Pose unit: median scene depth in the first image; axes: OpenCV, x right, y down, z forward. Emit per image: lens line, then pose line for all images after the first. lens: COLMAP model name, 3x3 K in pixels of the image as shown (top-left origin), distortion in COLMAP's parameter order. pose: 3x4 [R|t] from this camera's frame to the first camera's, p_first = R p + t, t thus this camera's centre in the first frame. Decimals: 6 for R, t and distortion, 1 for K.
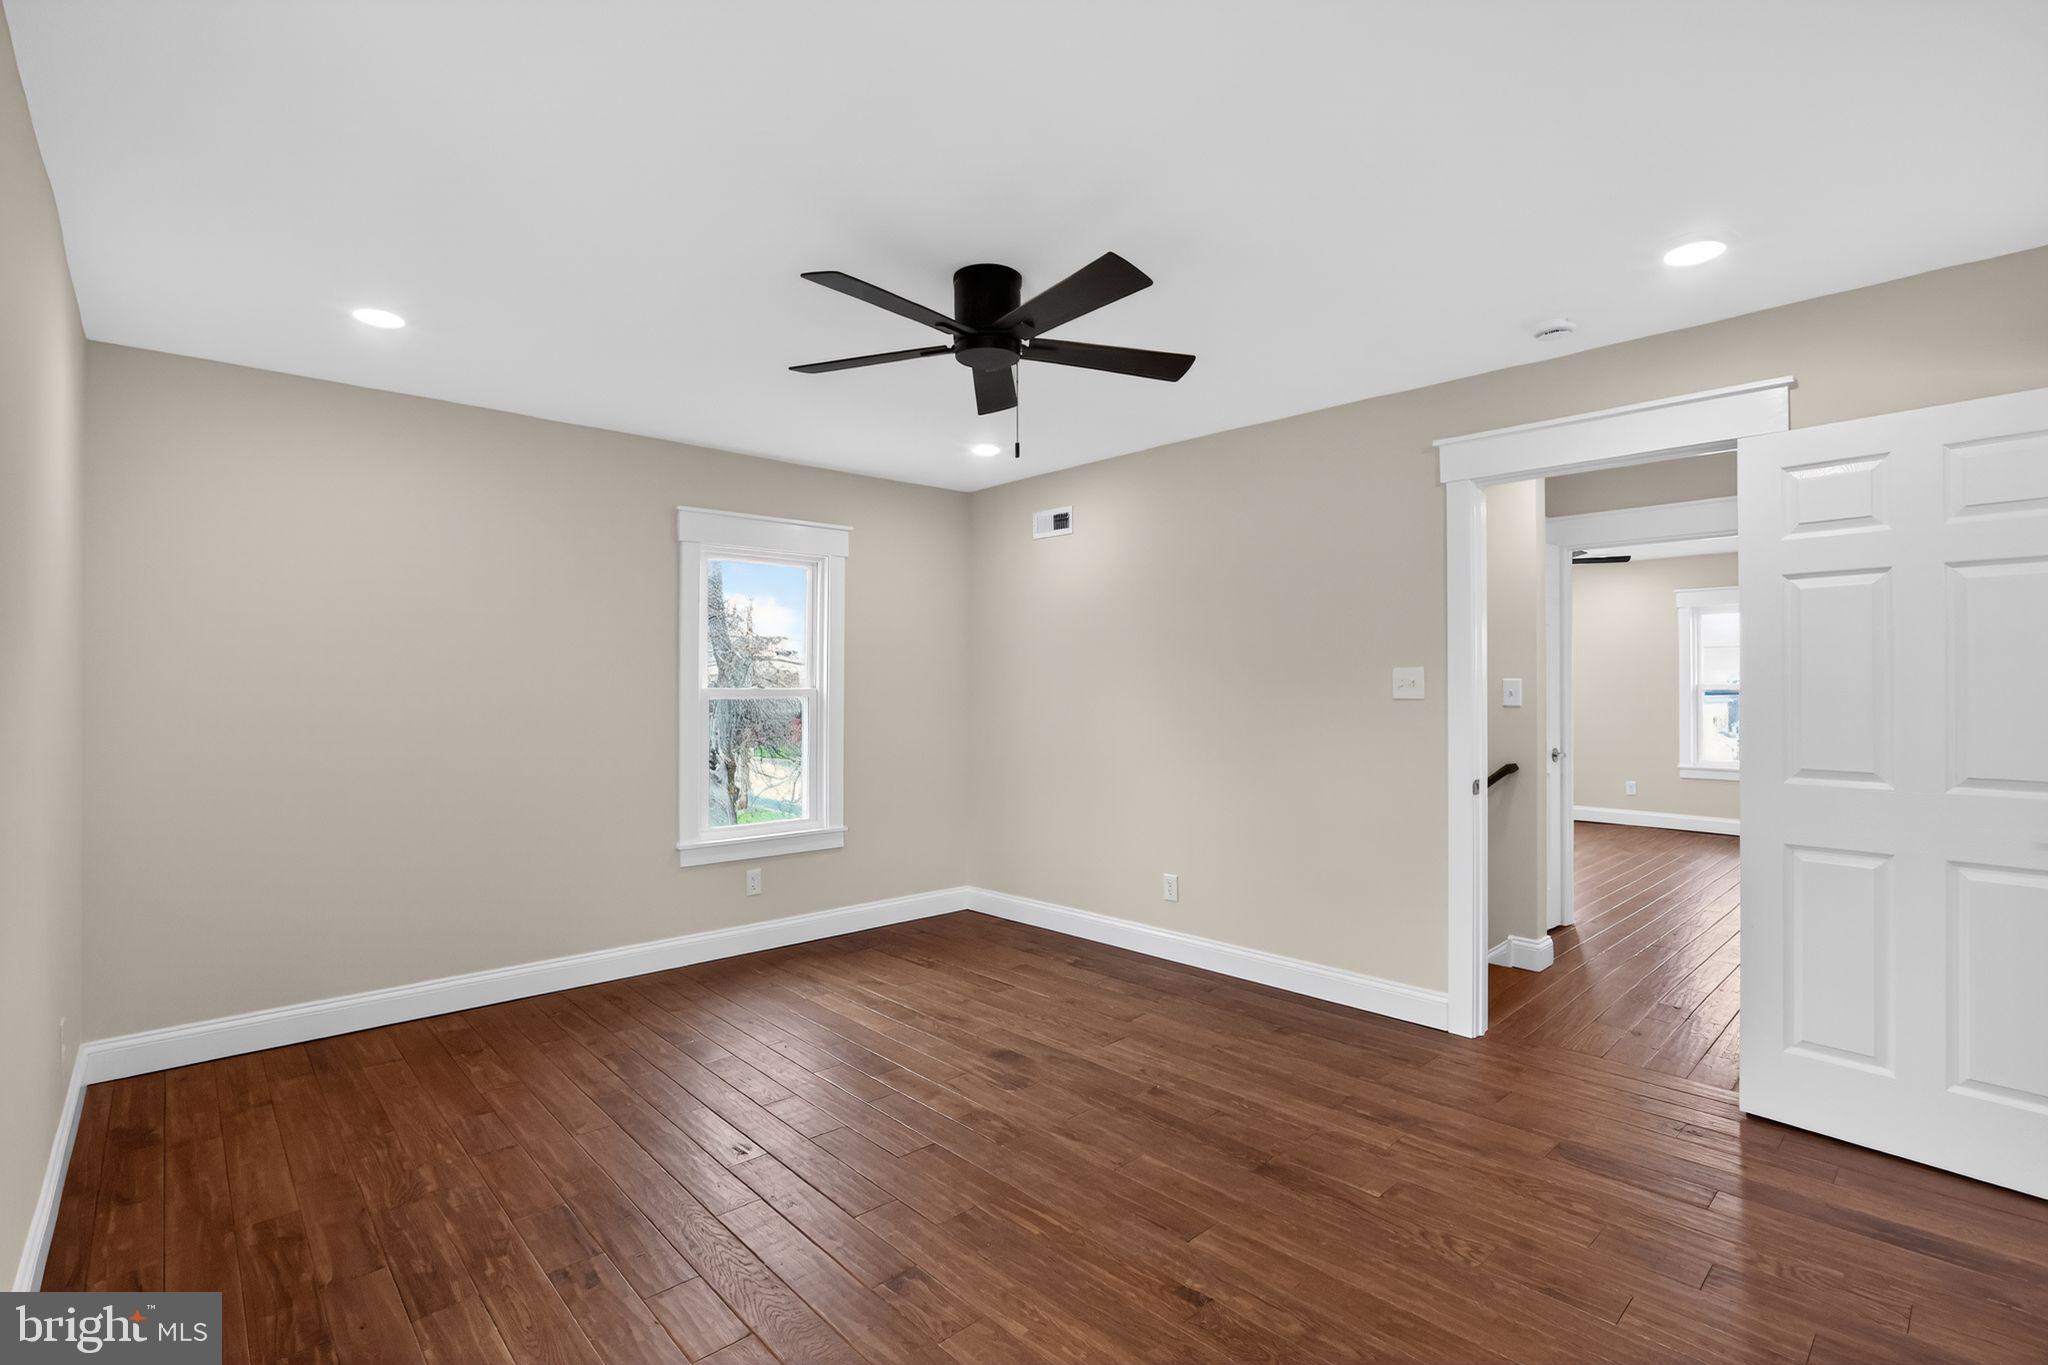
lens RADIAL K [[948.6, 0, 1018.9], [0, 948.6, 684.4], [0, 0, 1]] dist [-0.048073, 0.014968]
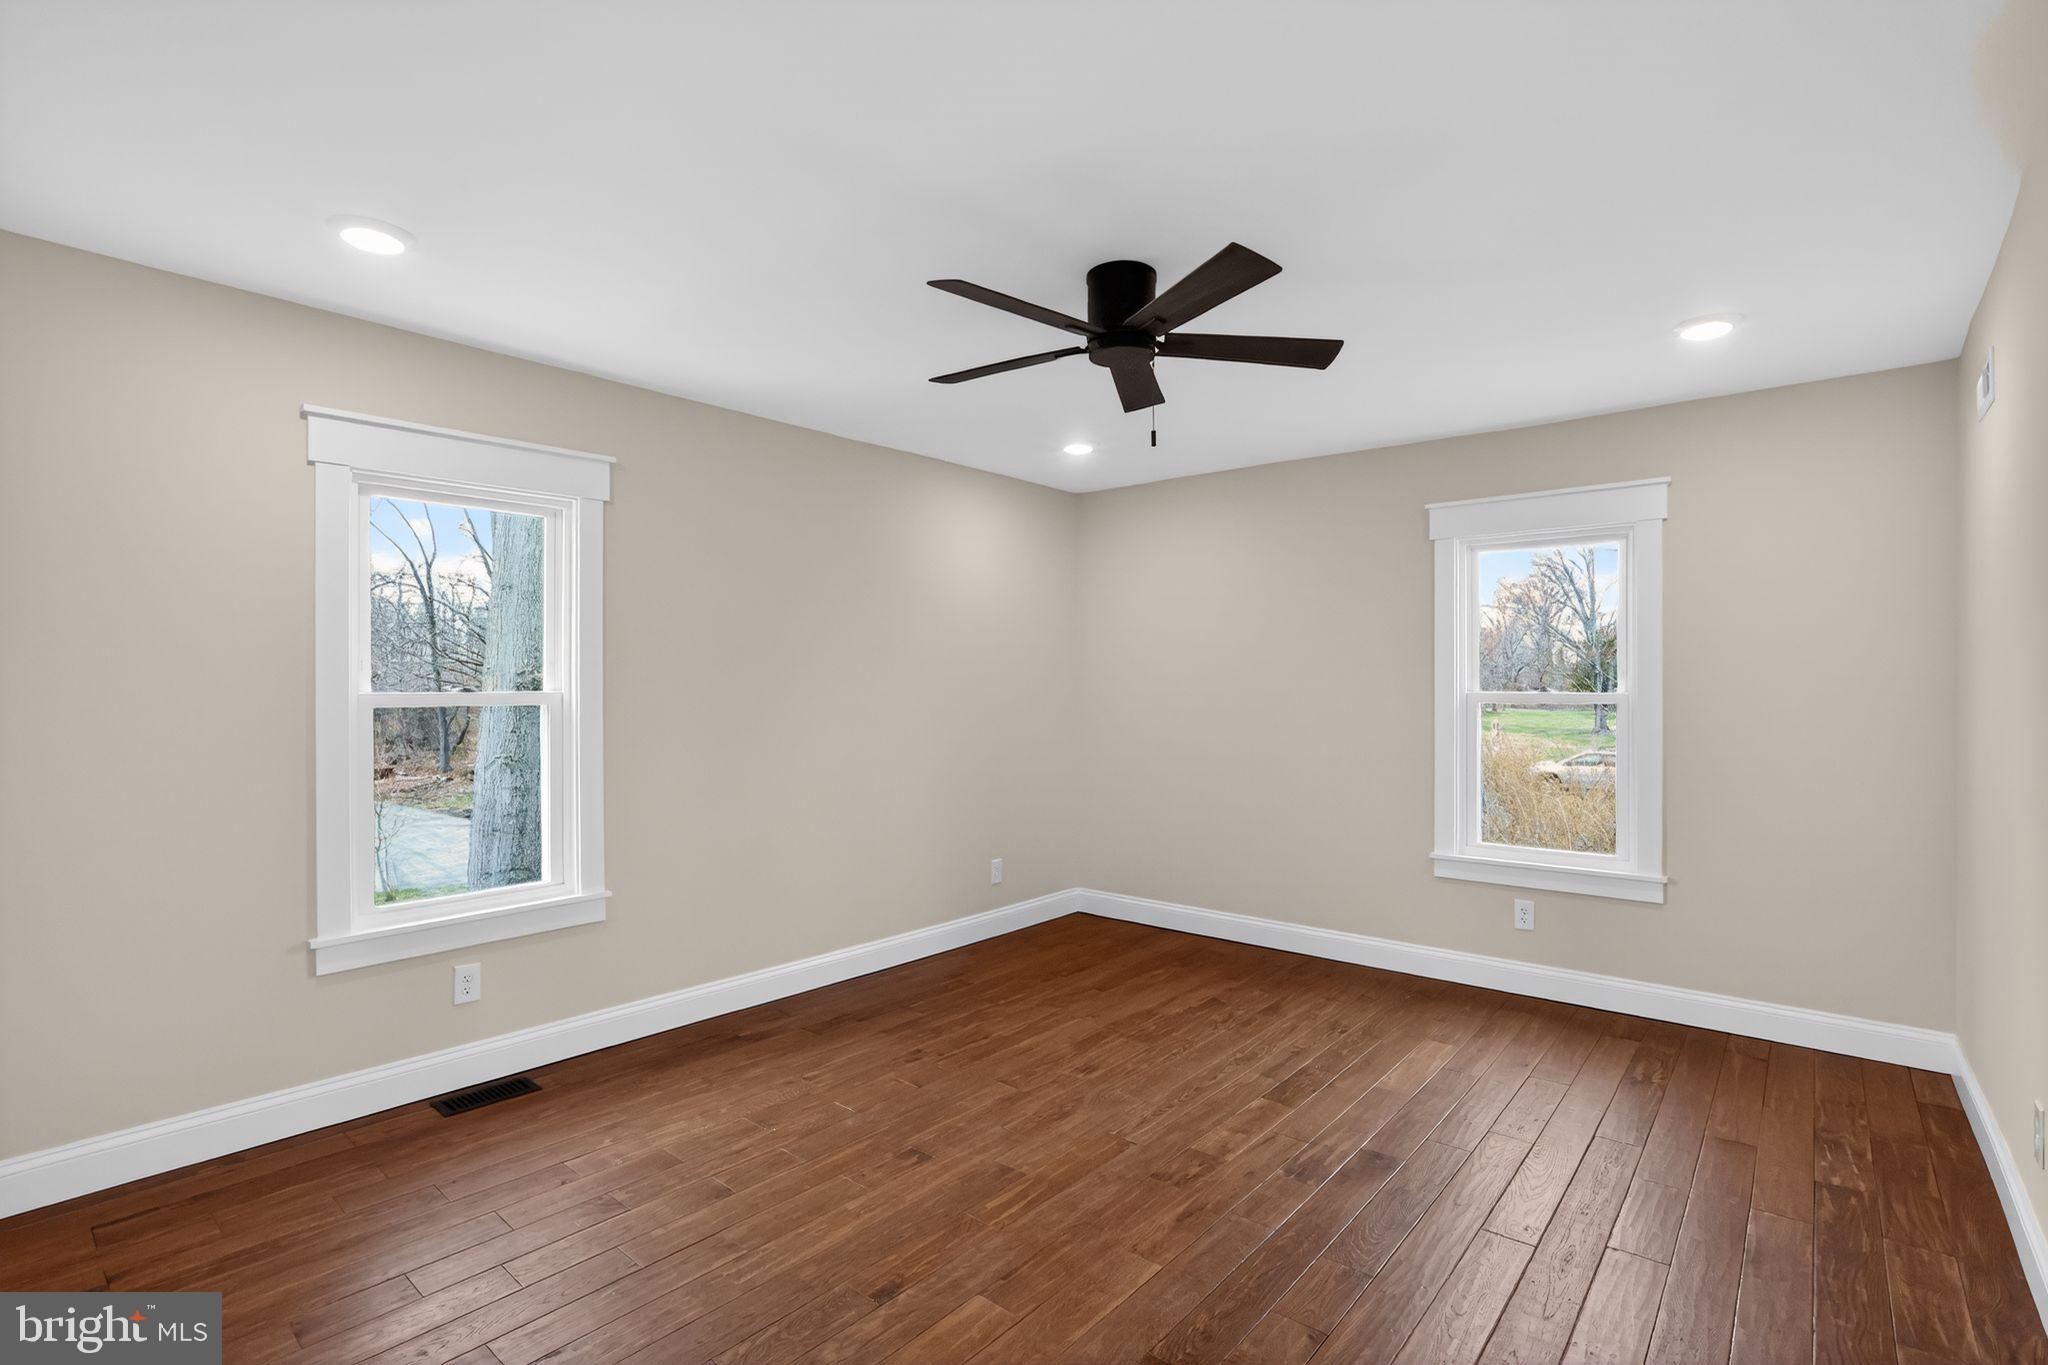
lens RADIAL K [[948.6, 0, 1018.9], [0, 948.6, 684.4], [0, 0, 1]] dist [-0.048073, 0.014968]
pose [[0.116056, 0.000645, -0.993242, 0.901167], [0.002787, 0.999996, 0.000975, -0.008212], [0.993239, -0.002881, 0.116054, 0.759119]]
